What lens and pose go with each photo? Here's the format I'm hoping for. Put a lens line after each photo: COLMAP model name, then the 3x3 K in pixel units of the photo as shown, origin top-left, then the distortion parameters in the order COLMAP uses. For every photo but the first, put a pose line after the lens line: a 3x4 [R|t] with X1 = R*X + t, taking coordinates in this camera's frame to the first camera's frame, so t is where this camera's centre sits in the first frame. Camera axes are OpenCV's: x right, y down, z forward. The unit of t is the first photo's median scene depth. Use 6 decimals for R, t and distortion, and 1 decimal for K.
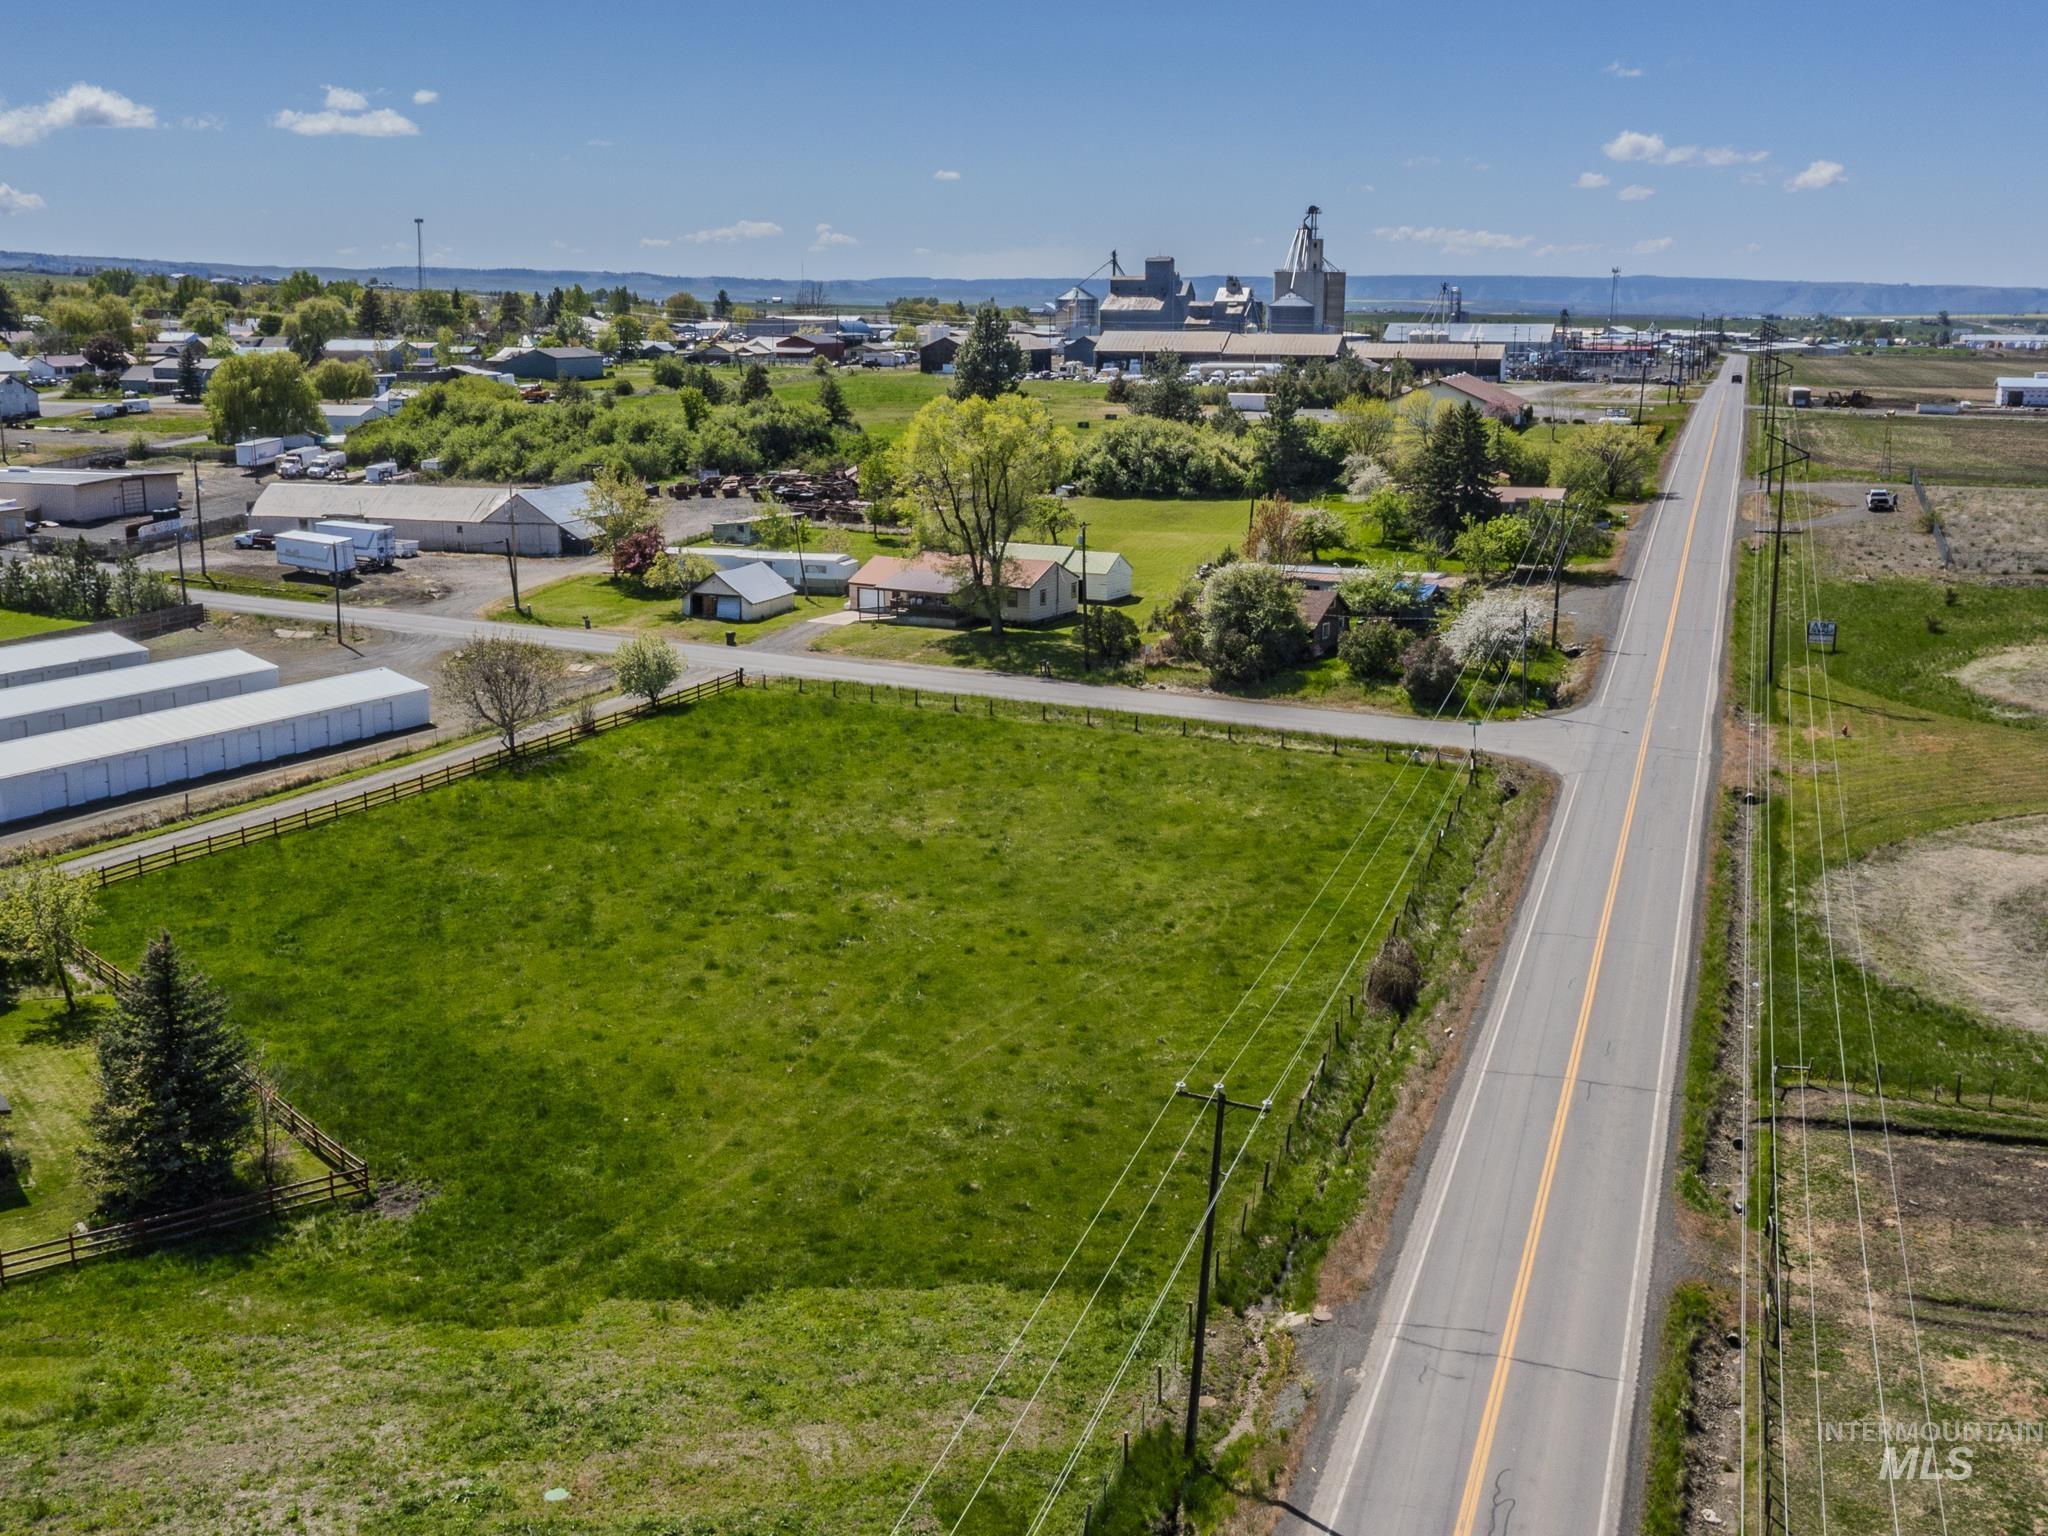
lens RADIAL K [[2146.0, 0, 1019.0], [0, 2146.0, 763.6], [0, 0, 1]] dist [-0.005653, 0.001359]
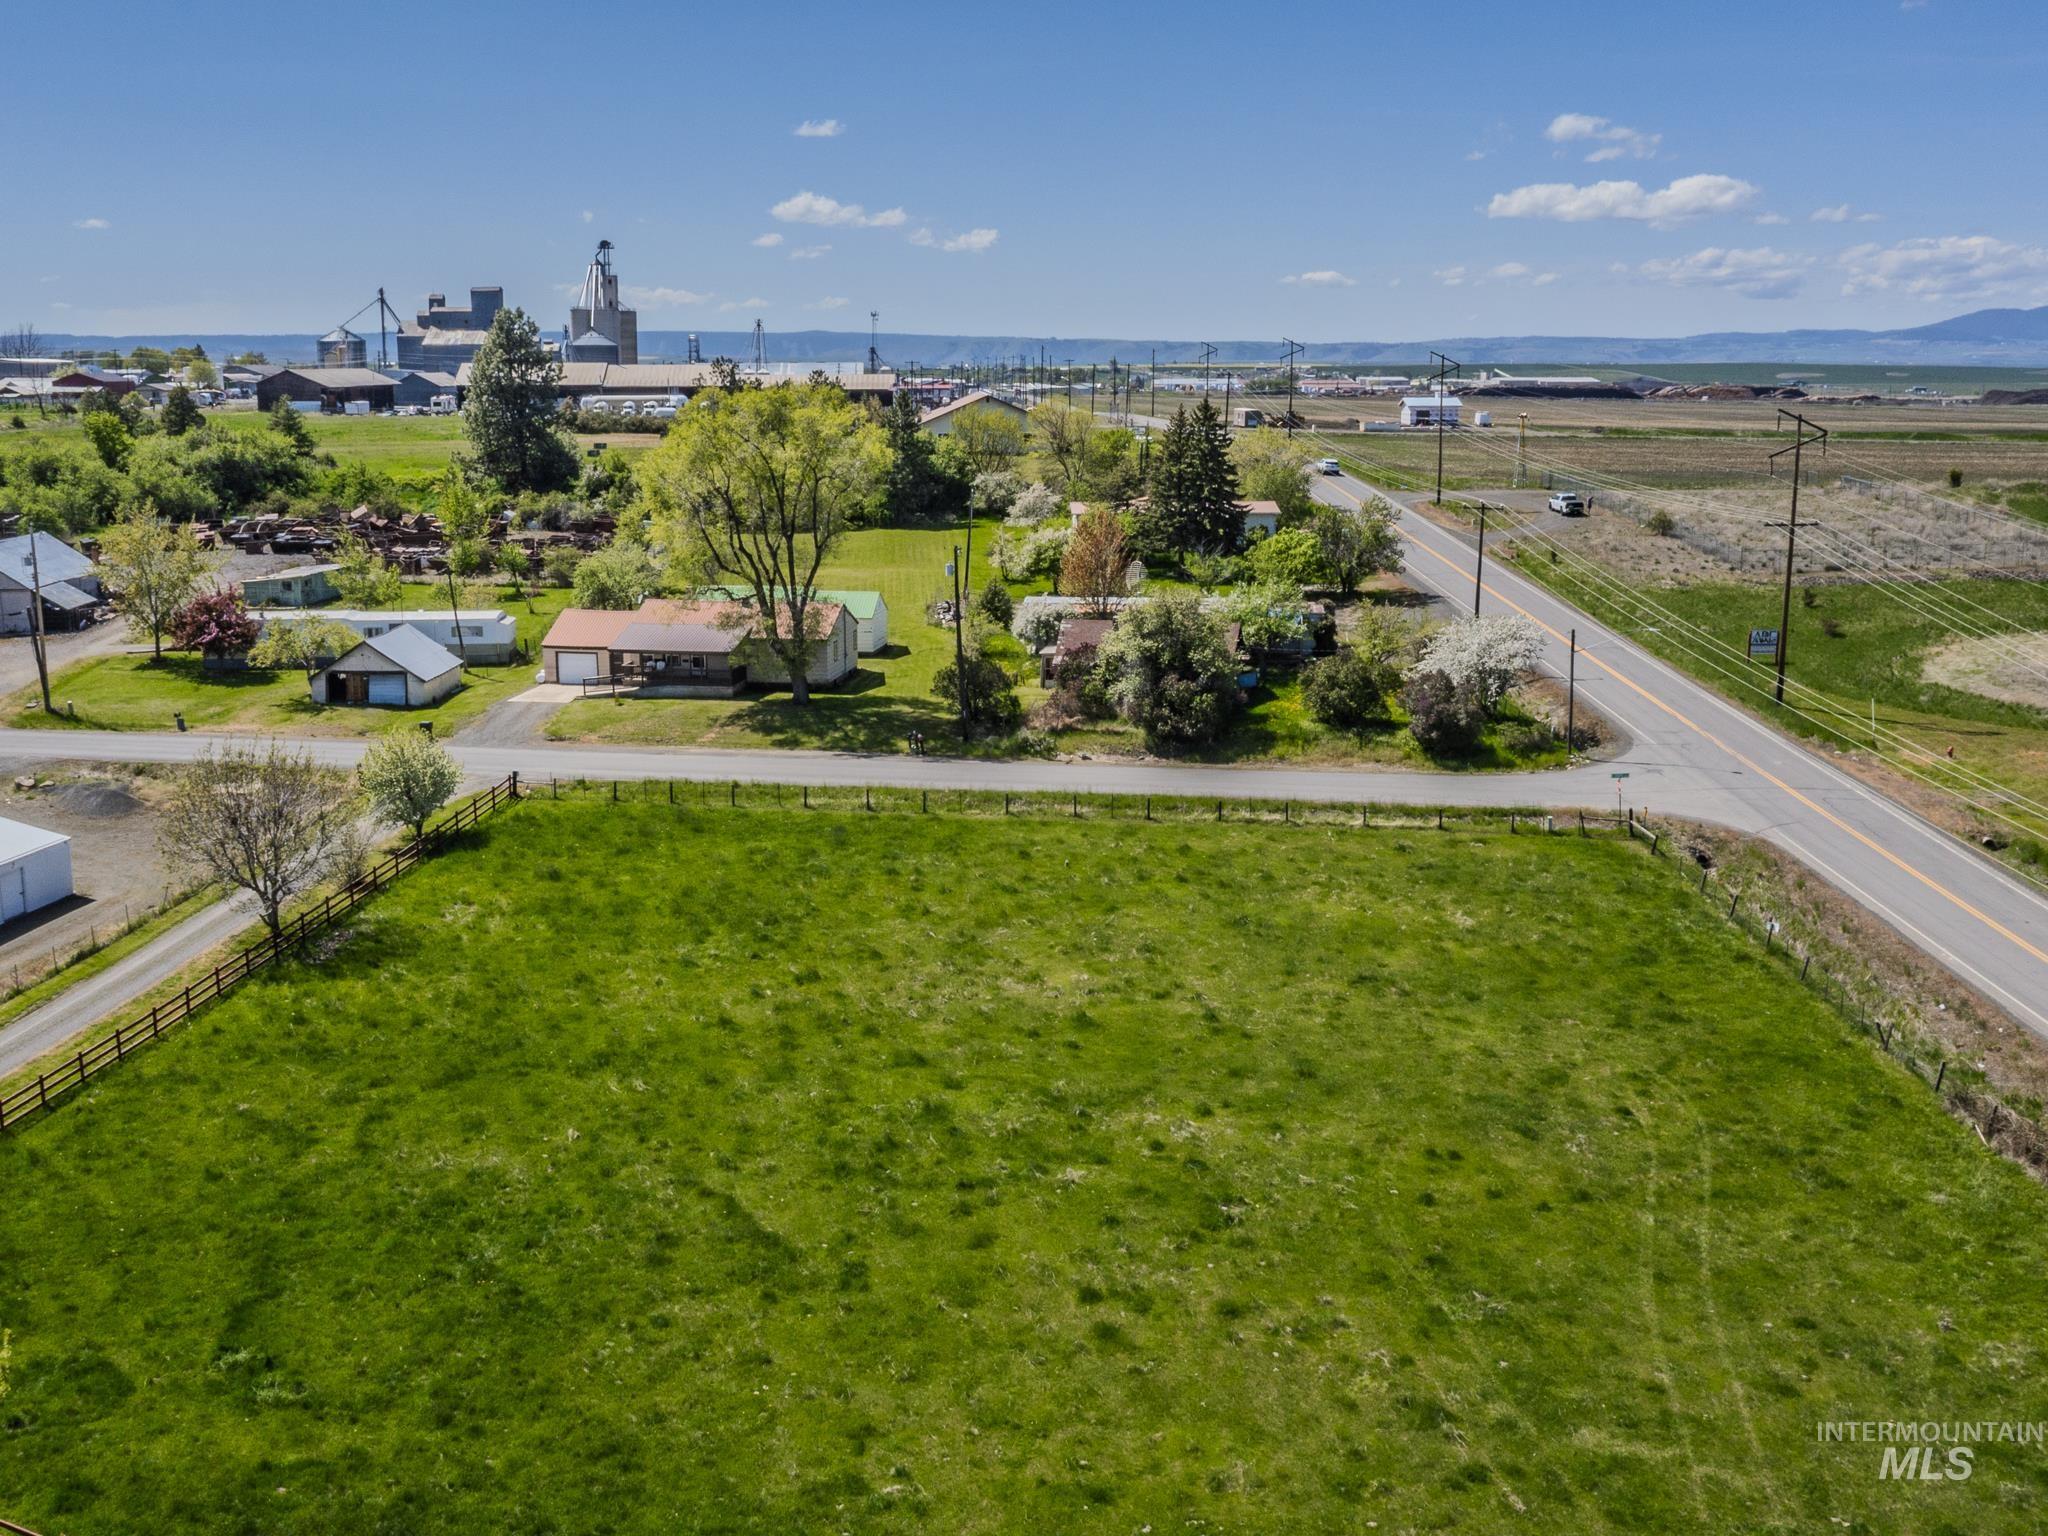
lens RADIAL K [[2142.5, 0, 1014.8], [0, 2142.5, 770.5], [0, 0, 1]] dist [-0.014825, 0.006144]
pose [[0.932979, -0.071978, 0.352660, -0.222498], [0.079495, 0.996812, -0.006858, -0.027313], [-0.351041, 0.034433, 0.935727, 0.293258]]
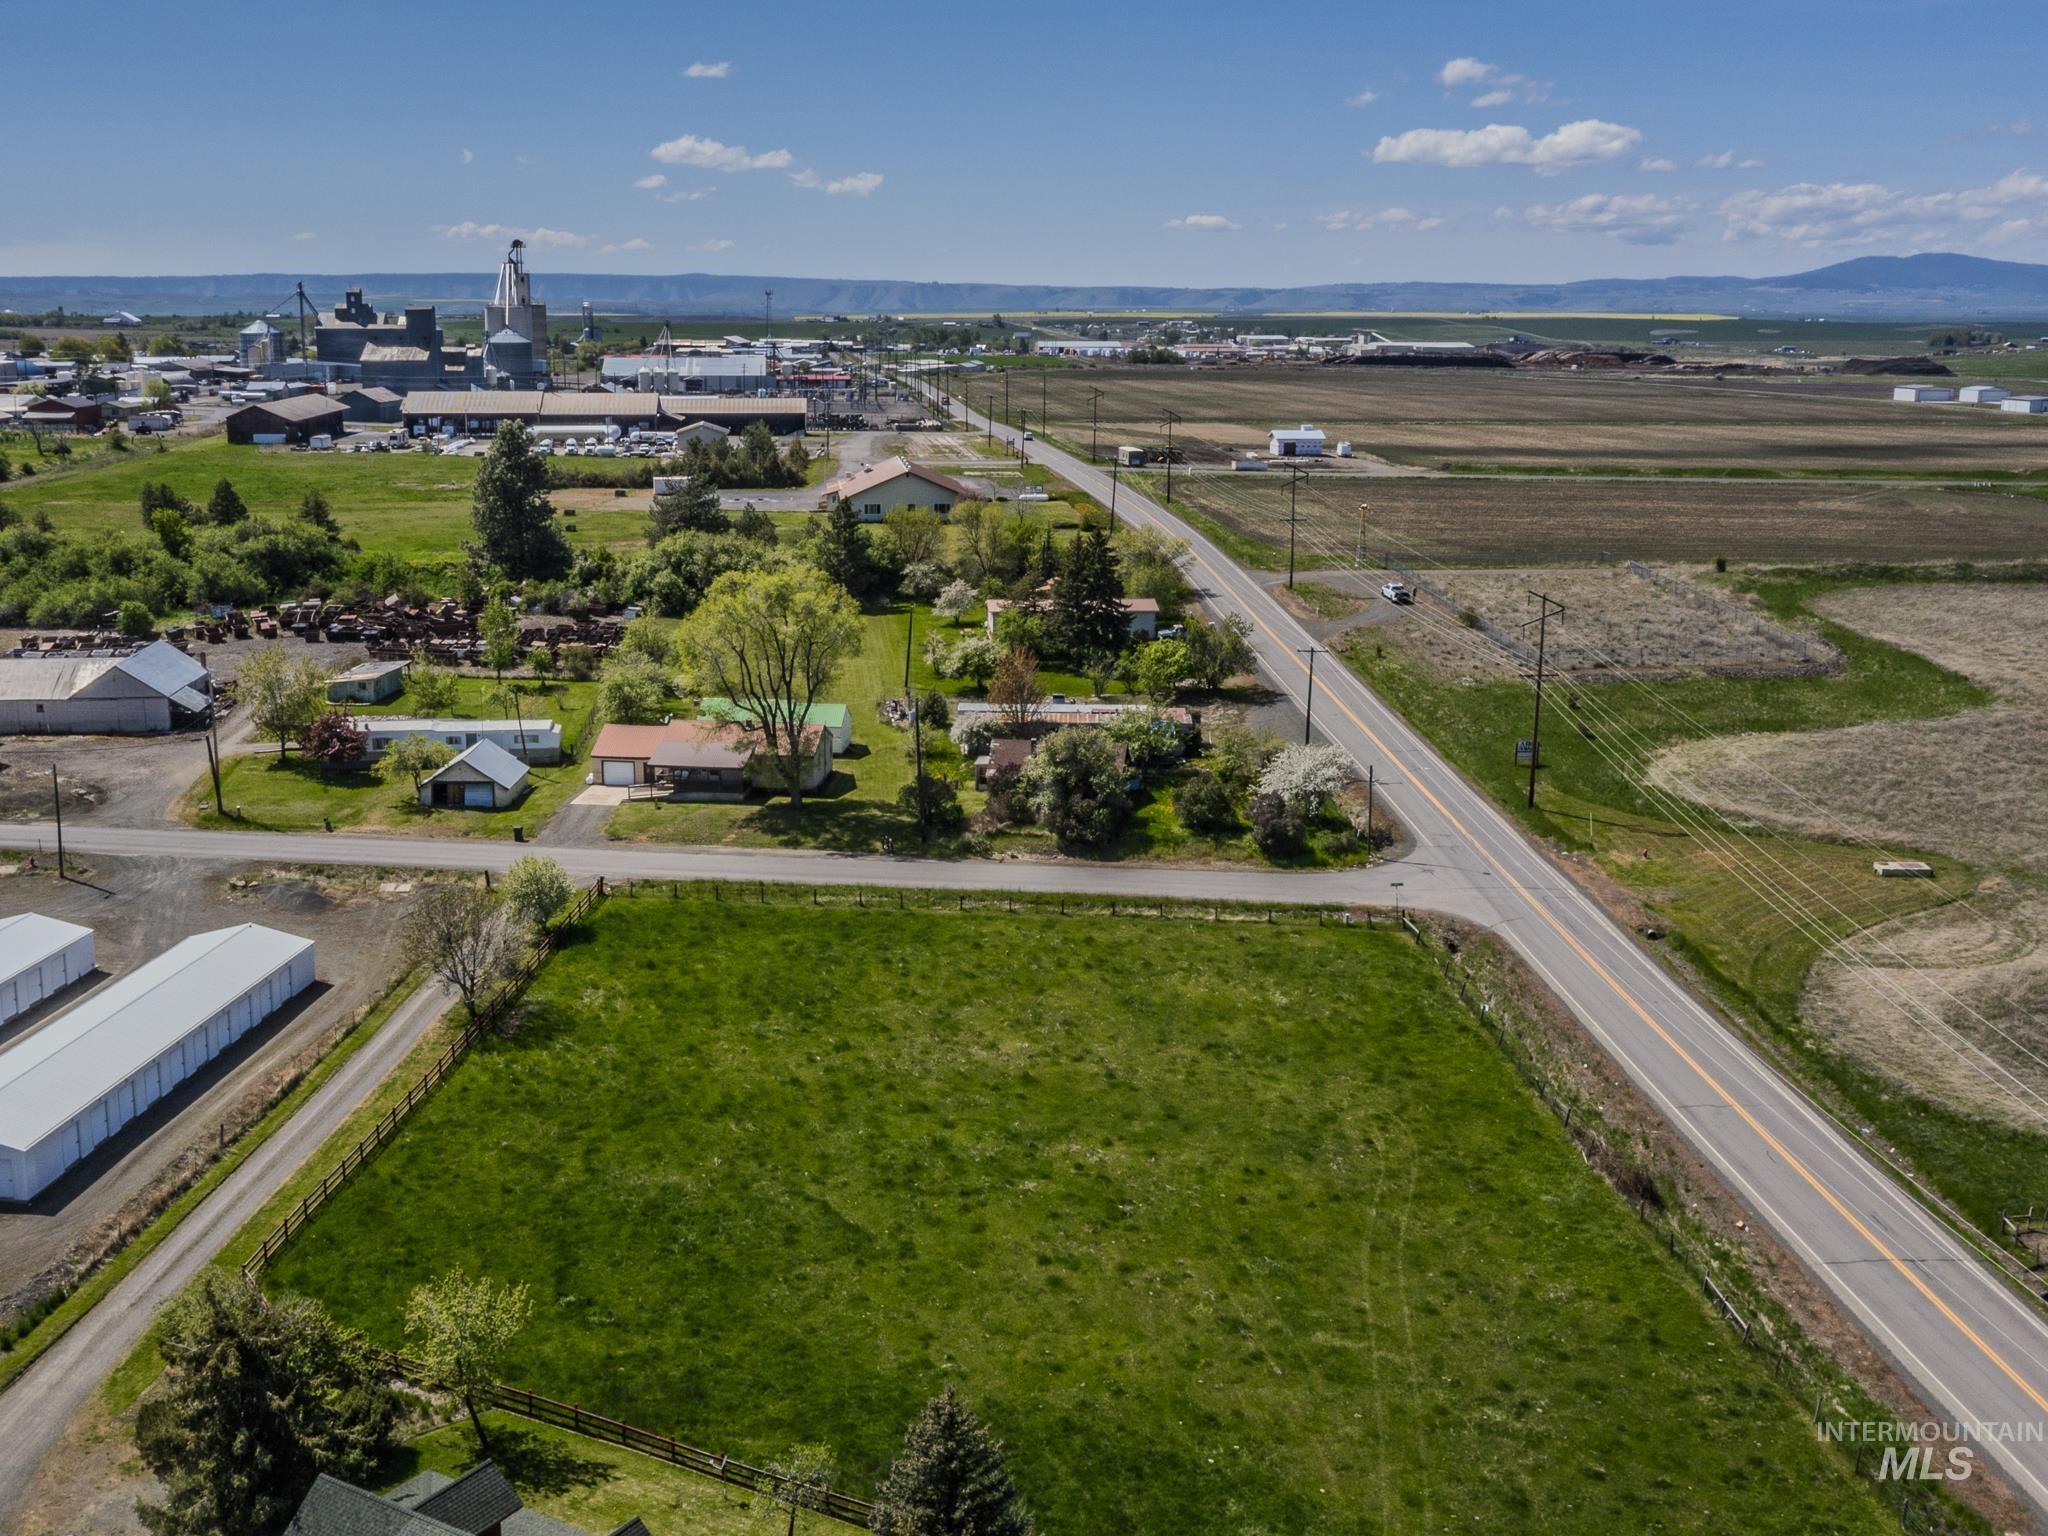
lens RADIAL K [[2142.6, 0, 940.0], [0, 2142.6, 766.6], [0, 0, 1]] dist [-0.016710, 0.007549]
pose [[0.925657, -0.082077, 0.369355, -0.337989], [0.080985, 0.996544, 0.018488, -0.098862], [-0.369596, 0.012798, 0.929104, 0.056090]]
